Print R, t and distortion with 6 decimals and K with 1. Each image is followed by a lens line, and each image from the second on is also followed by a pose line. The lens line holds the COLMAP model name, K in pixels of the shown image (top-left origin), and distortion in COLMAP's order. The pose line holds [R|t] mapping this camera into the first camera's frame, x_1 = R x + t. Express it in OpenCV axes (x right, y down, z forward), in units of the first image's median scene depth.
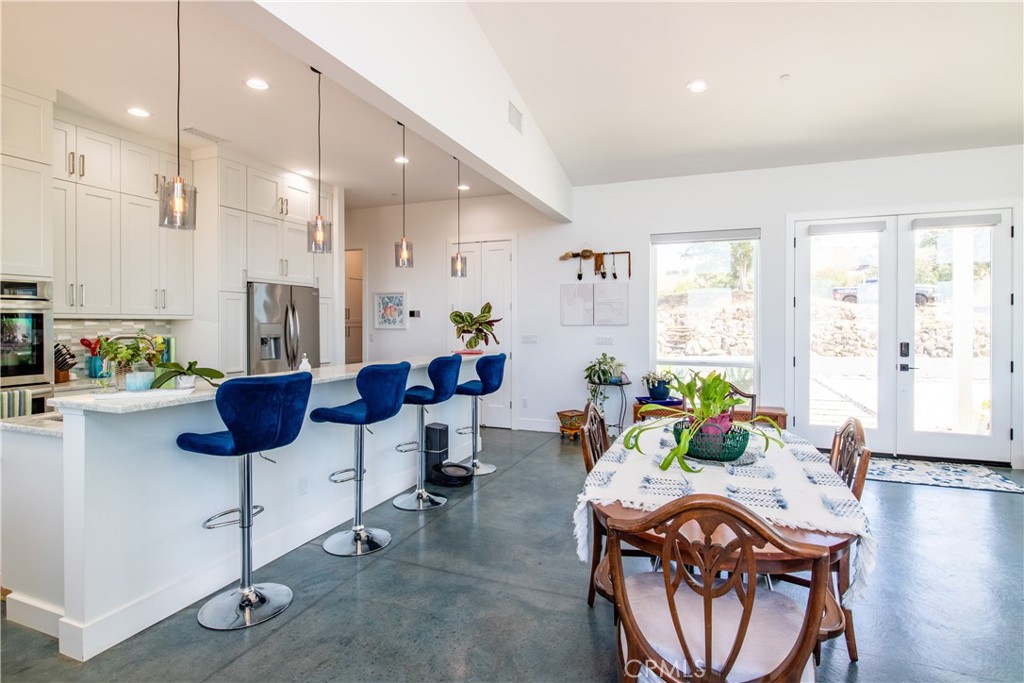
lens RADIAL K [[524.9, 0, 512.6], [0, 524.9, 333.3], [0, 0, 1]] dist [-0.001526, 0.000232]
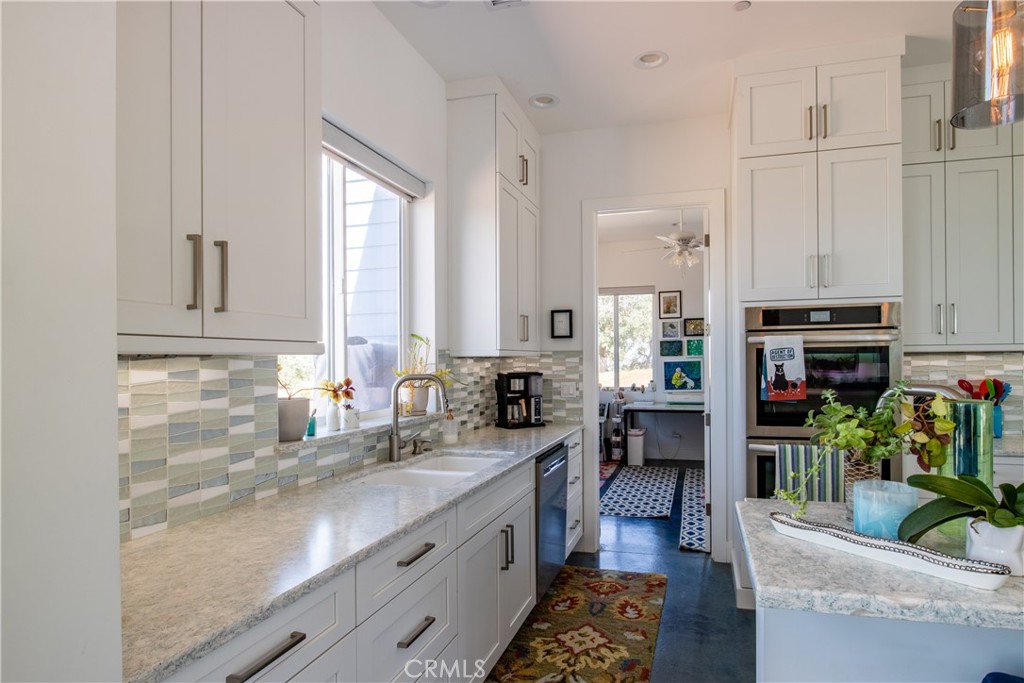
lens RADIAL K [[524.9, 0, 544.6], [0, 524.9, 358.4], [0, 0, 1]] dist [-0.001526, 0.000232]
pose [[0.108852, -0.003740, -0.994051, -0.172343], [-0.010562, 0.999932, -0.004919, -0.009141], [0.994002, 0.011034, 0.108805, 0.360384]]
